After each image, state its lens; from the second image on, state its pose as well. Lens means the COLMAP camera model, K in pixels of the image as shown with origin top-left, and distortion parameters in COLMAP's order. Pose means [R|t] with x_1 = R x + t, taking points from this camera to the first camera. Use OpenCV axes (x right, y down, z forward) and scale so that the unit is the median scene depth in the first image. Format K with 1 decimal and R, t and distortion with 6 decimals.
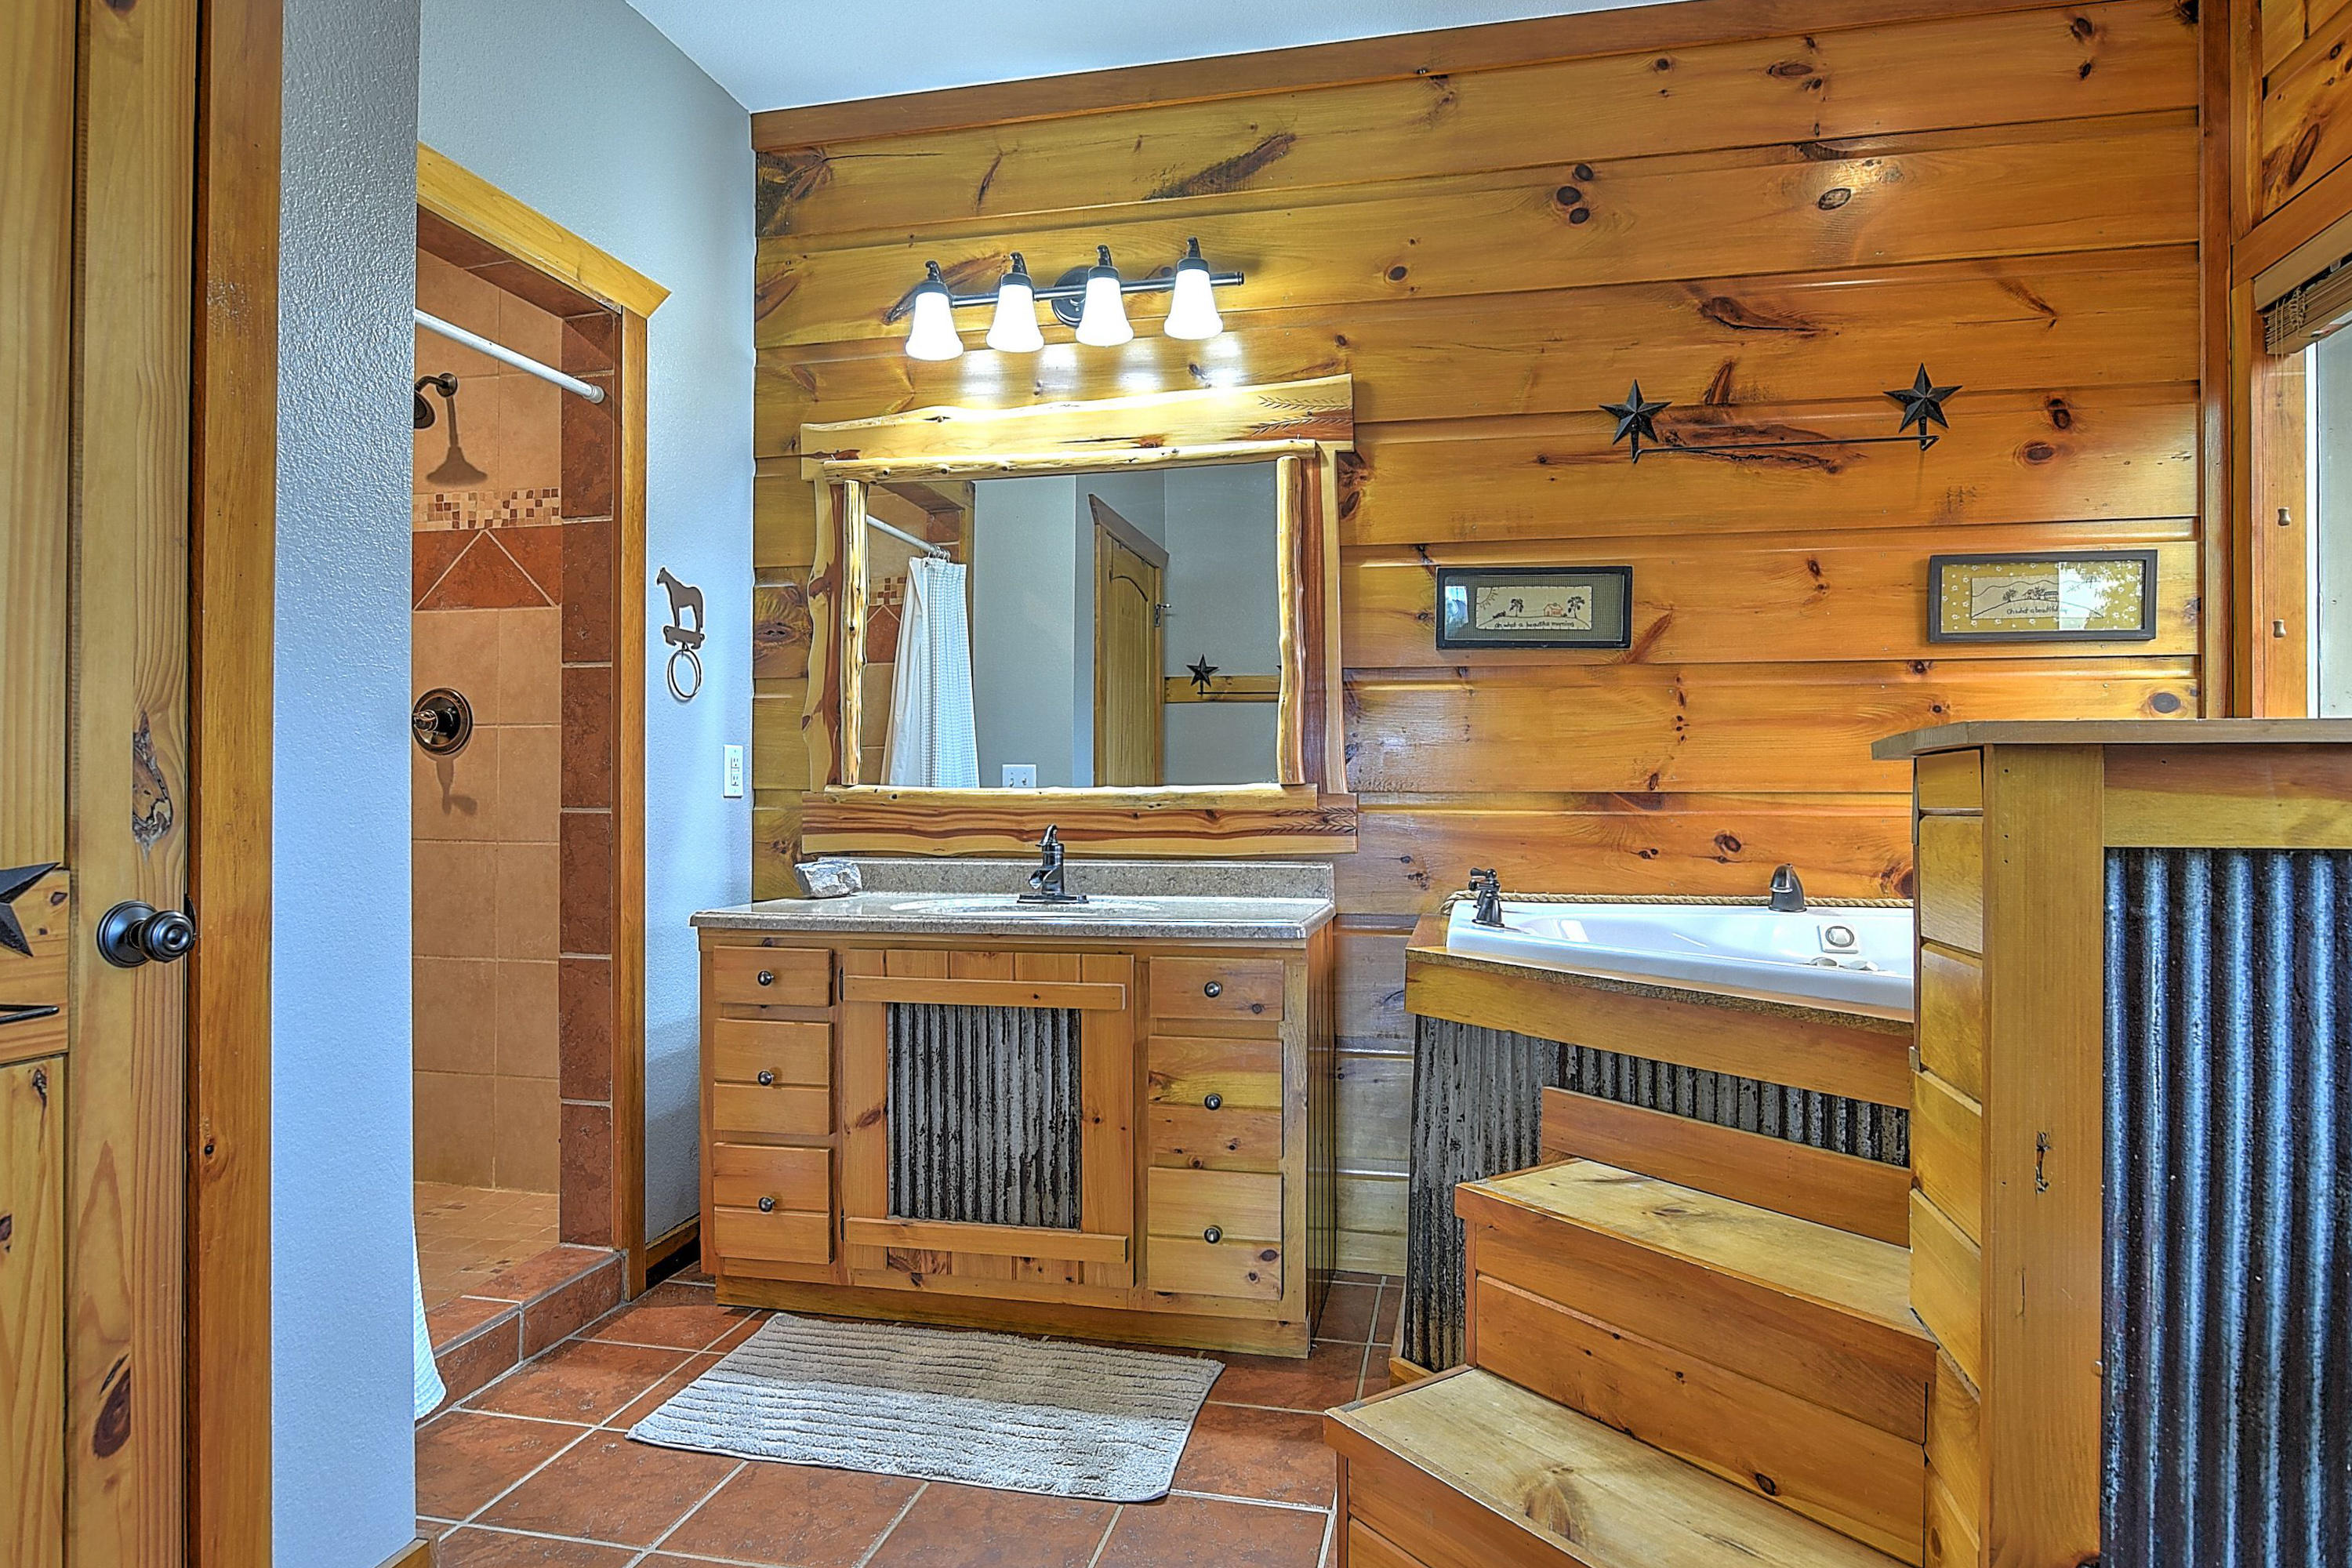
lens RADIAL K [[1397.5, 0, 1144.3], [0, 1397.5, 790.8], [0, 0, 1]] dist [-0.007726, 0.003053]
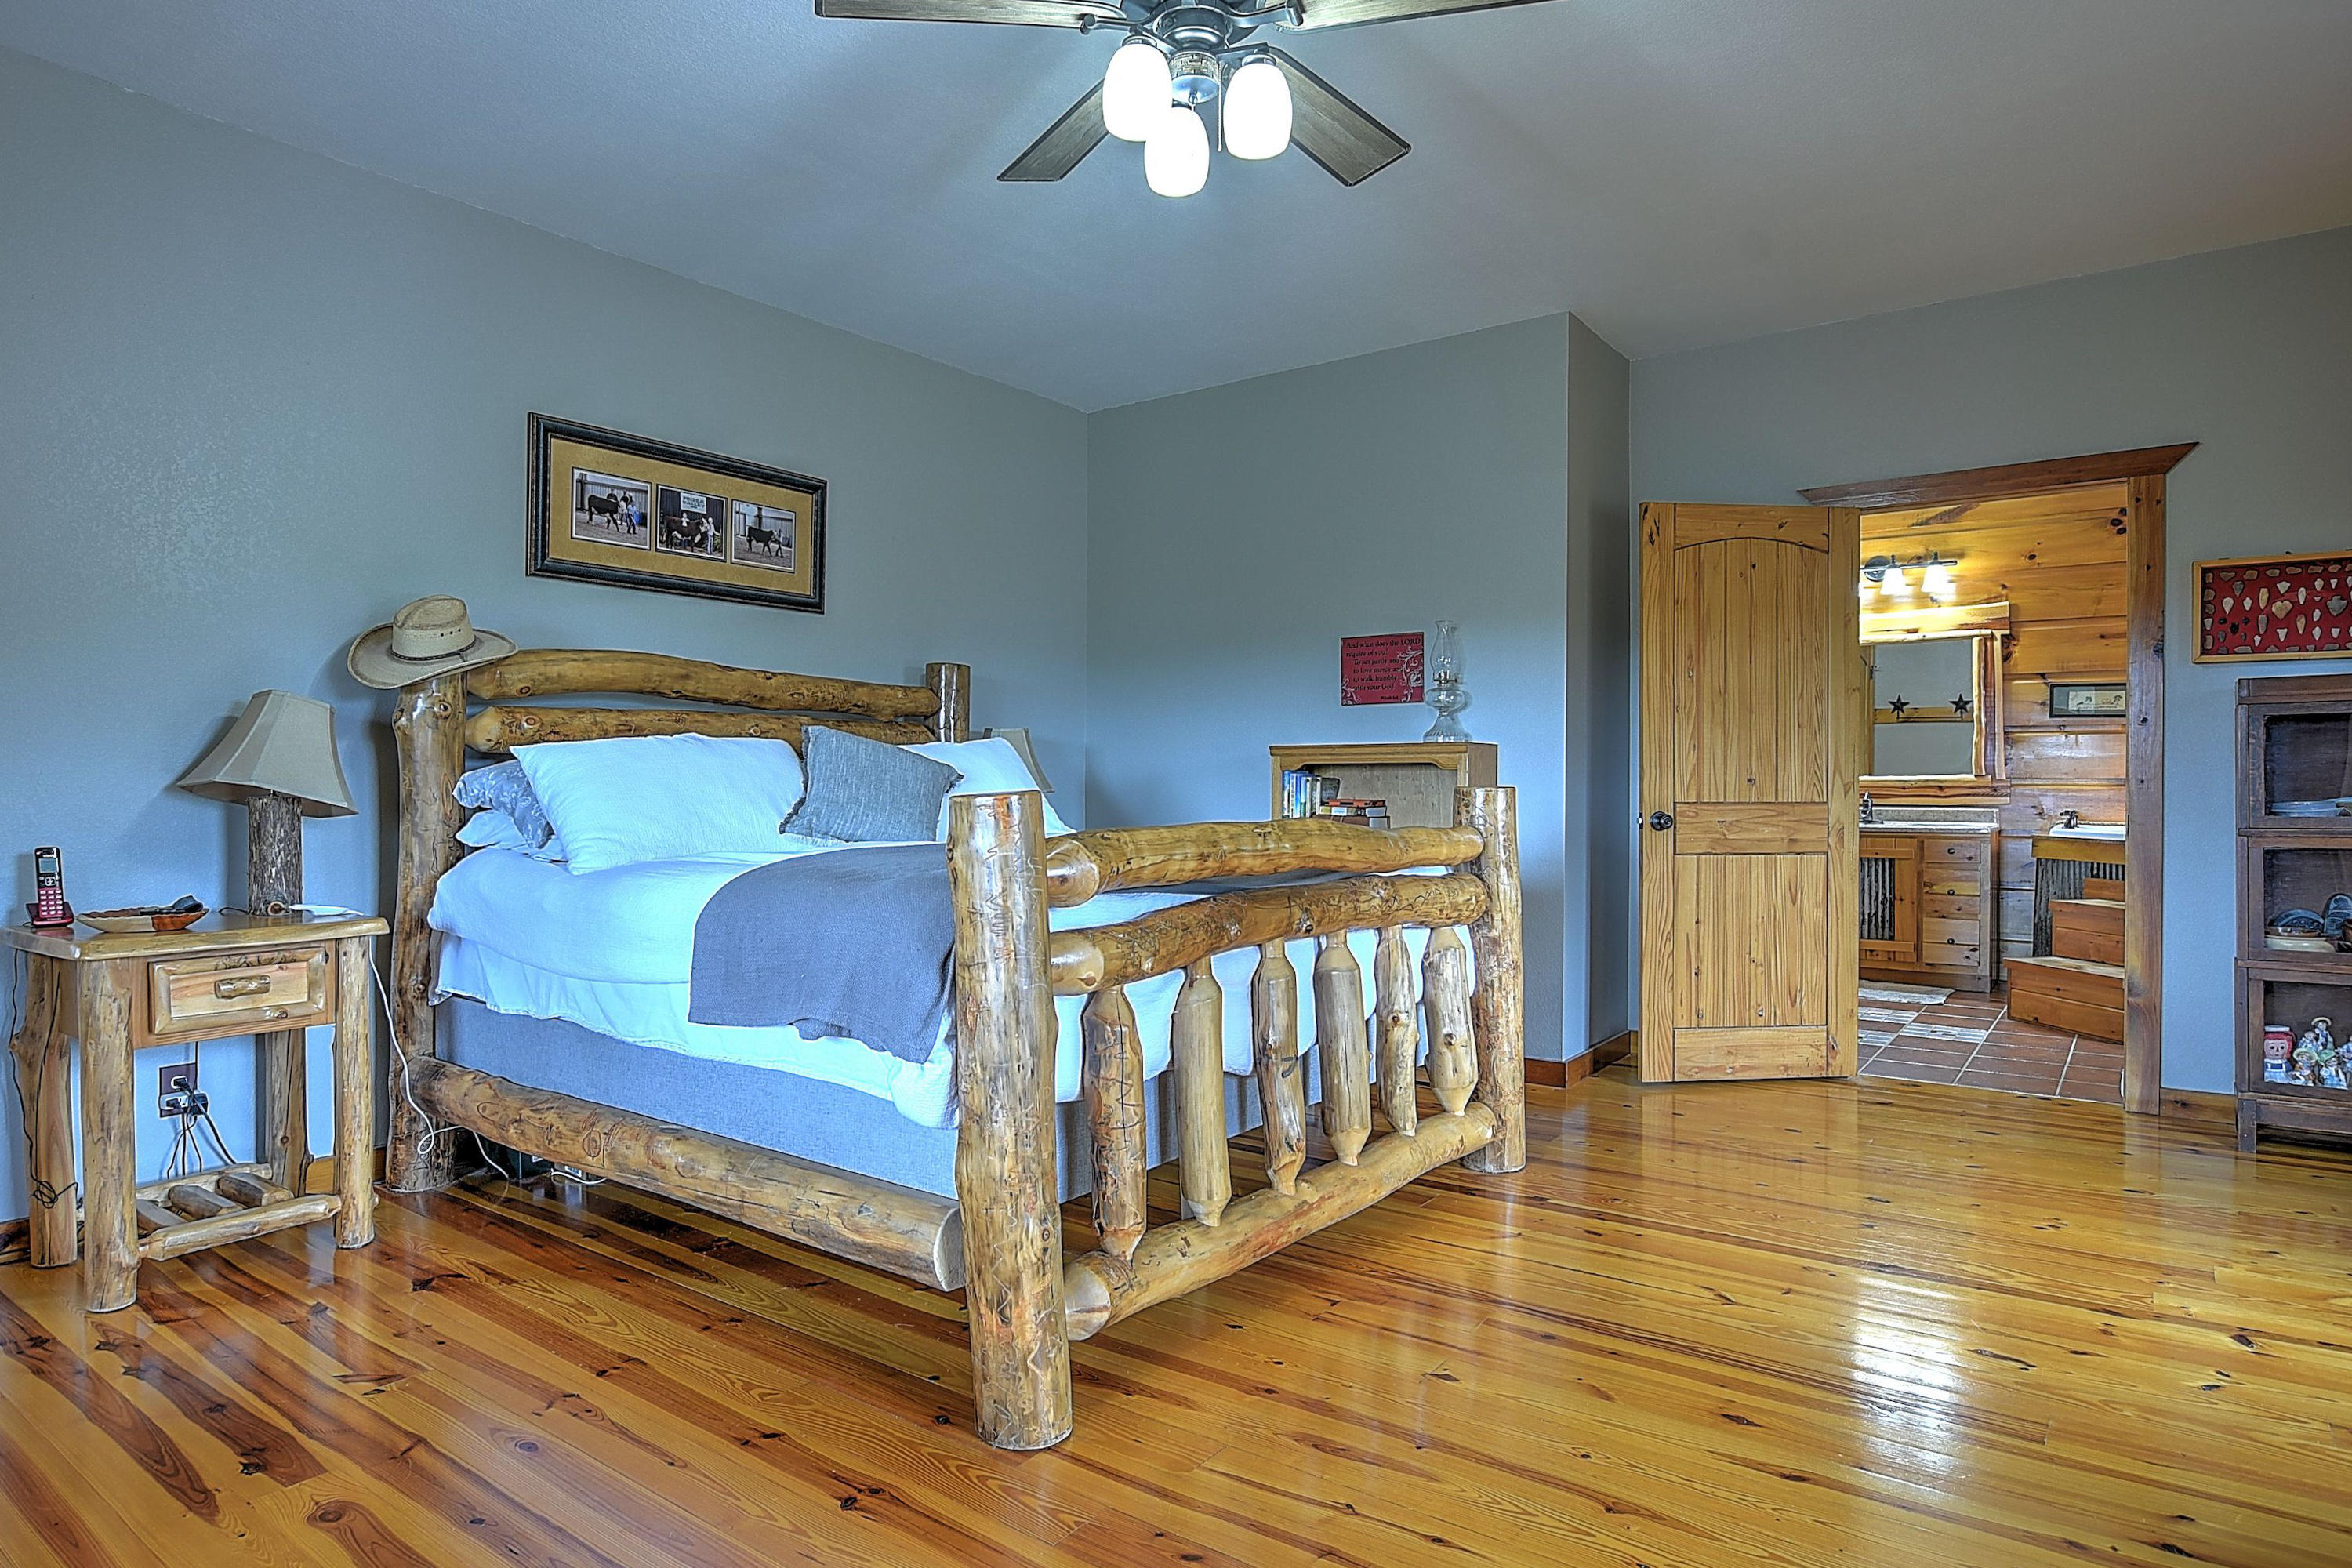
lens RADIAL K [[1397.4, 0, 1172.6], [0, 1397.4, 789.5], [0, 0, 1]] dist [-0.016626, 0.005064]
pose [[0.929311, 0.003969, -0.369277, -0.307203], [0.000088, 0.999940, 0.010968, -0.006655], [0.369298, -0.010225, 0.929255, -1.768775]]
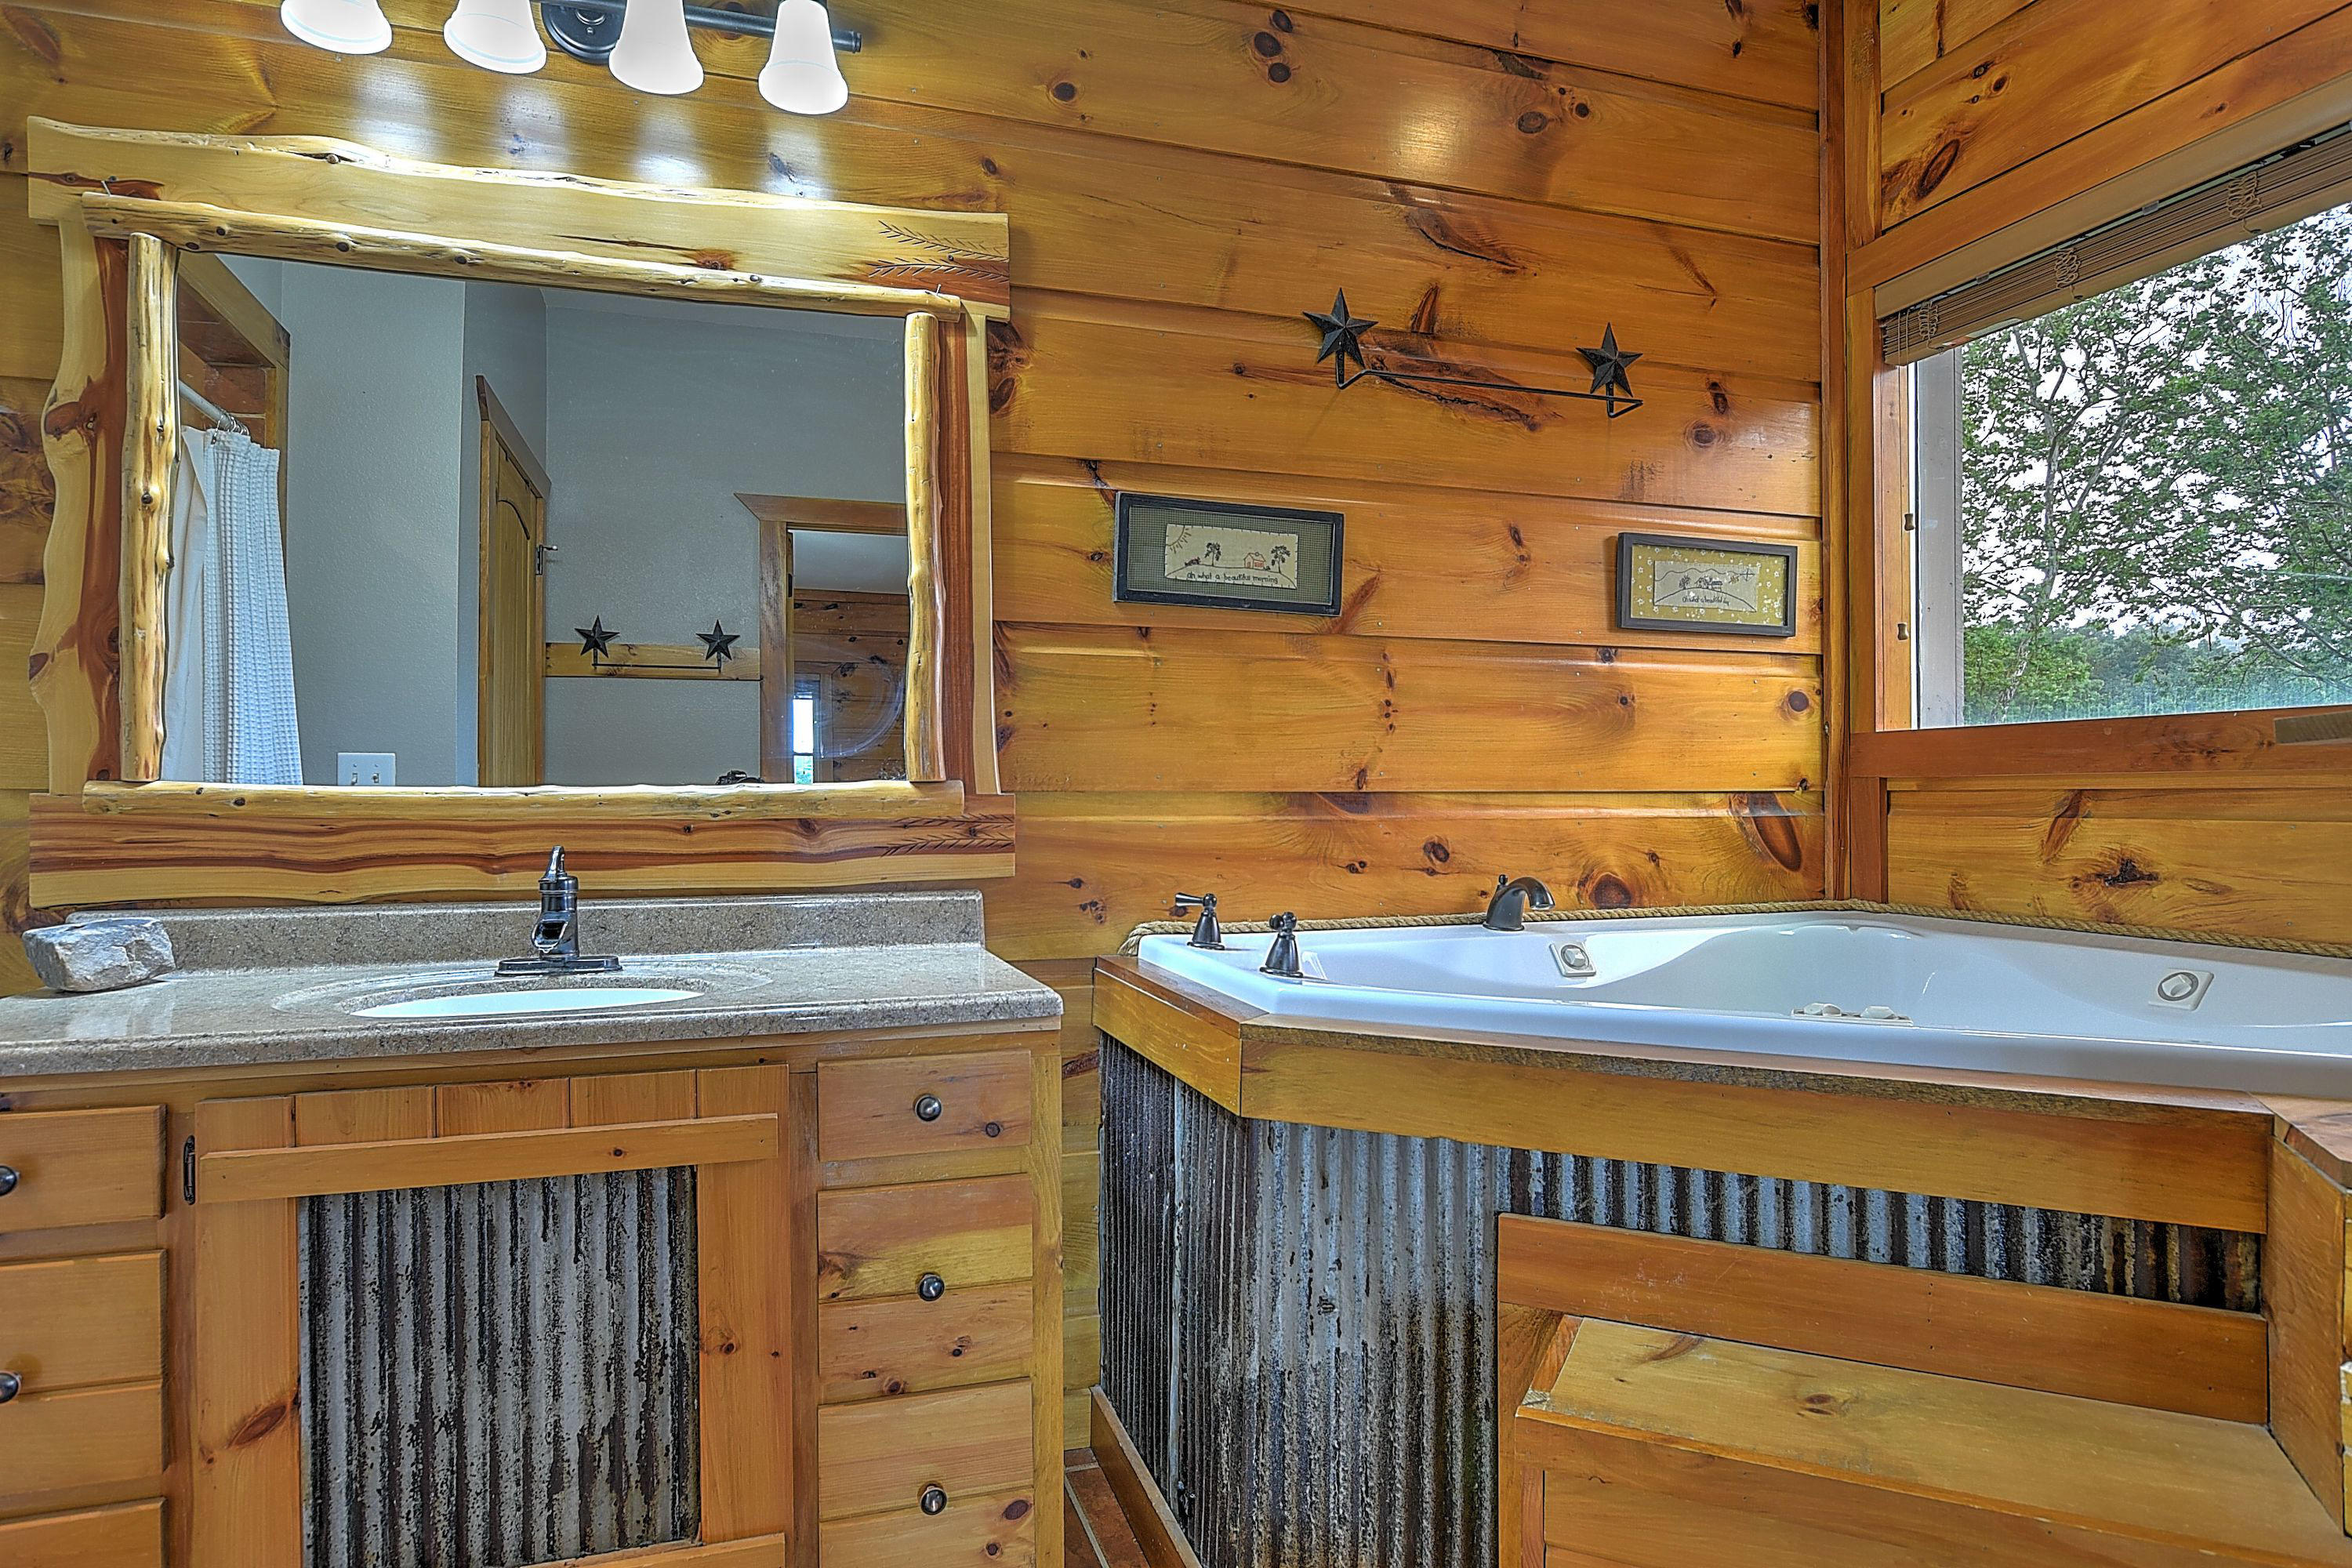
lens RADIAL K [[1397.4, 0, 1172.6], [0, 1397.4, 789.5], [0, 0, 1]] dist [-0.016626, 0.005064]
pose [[0.864142, -0.000497, 0.503248, -0.145900], [0.001249, 0.999999, -0.001158, 0.000482], [-0.503246, 0.001629, 0.864141, 0.345720]]
